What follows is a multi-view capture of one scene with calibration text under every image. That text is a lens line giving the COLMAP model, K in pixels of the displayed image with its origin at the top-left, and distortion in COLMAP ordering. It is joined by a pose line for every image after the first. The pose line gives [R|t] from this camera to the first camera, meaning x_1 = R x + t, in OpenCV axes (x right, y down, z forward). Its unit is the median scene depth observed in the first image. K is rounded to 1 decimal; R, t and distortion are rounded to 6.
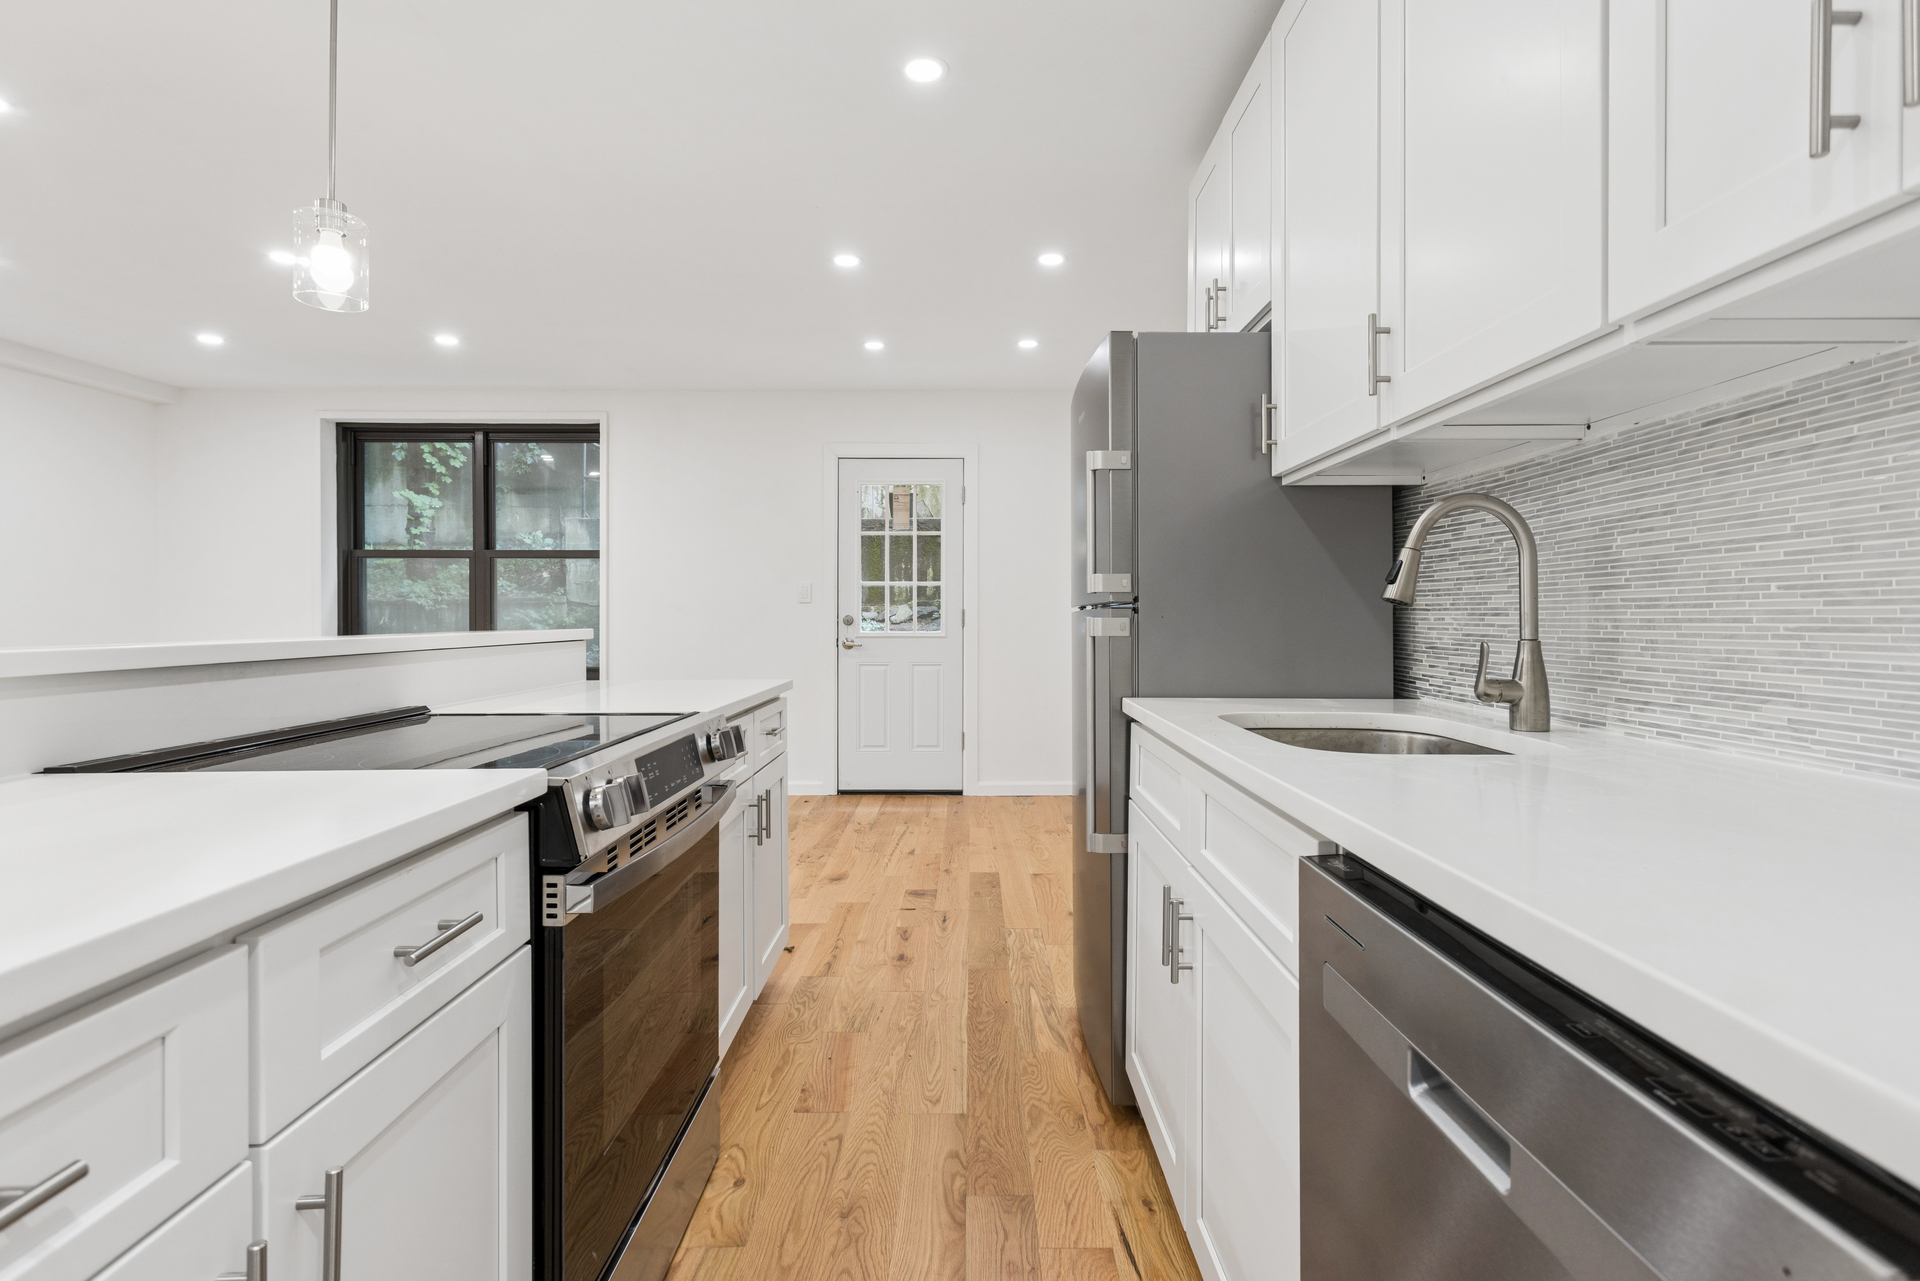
lens RADIAL K [[942.0, 0, 963.3], [0, 942.0, 622.4], [0, 0, 1]] dist [-0.043031, -0.000434]
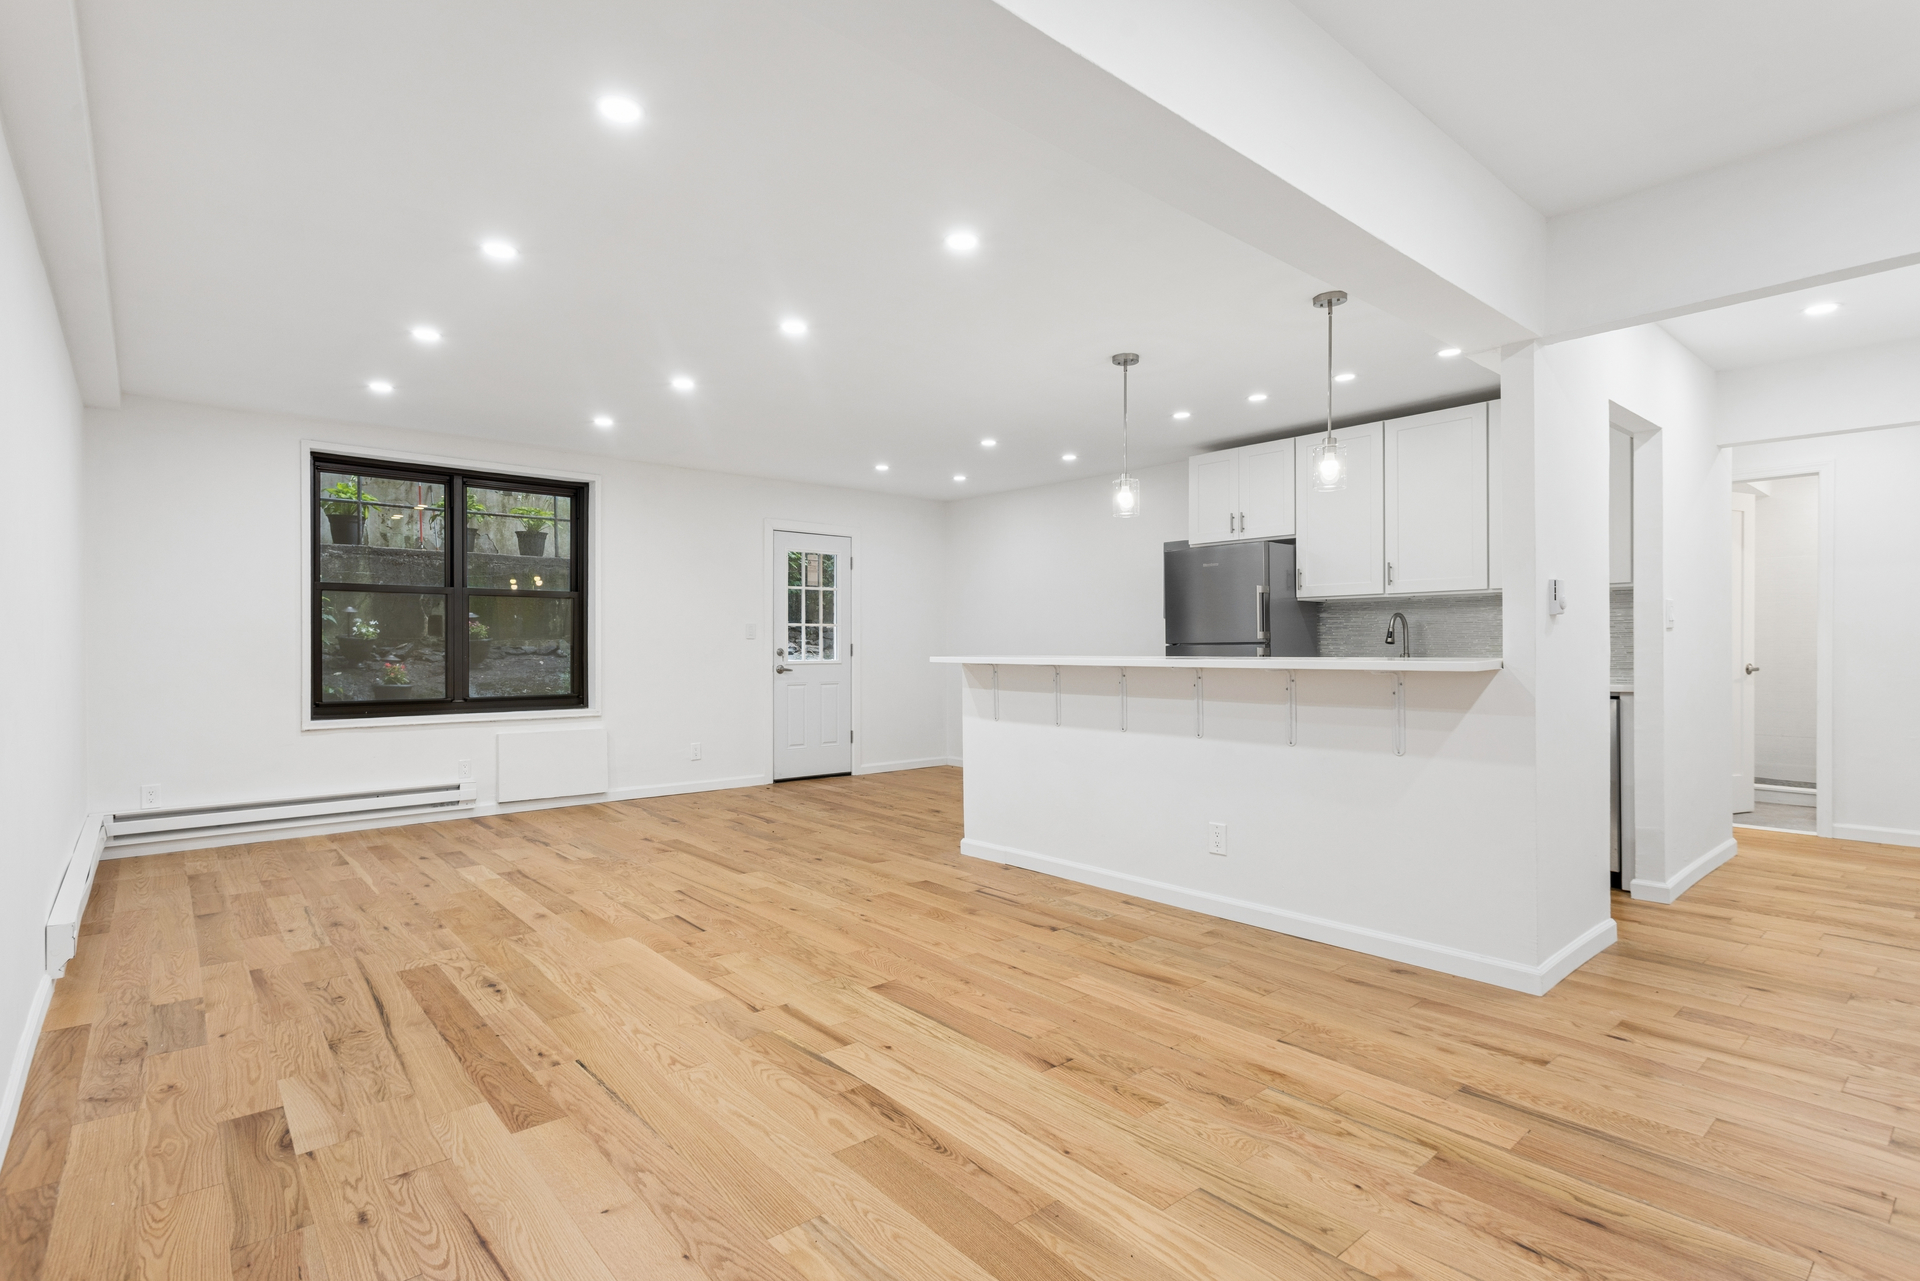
lens RADIAL K [[942.0, 0, 951.3], [0, 942.0, 653.6], [0, 0, 1]] dist [-0.043031, -0.000434]
pose [[0.761320, -0.008014, 0.648327, -0.797053], [0.009842, 0.999951, 0.000803, 0.001464], [-0.648302, 0.005769, 0.761361, -0.173115]]
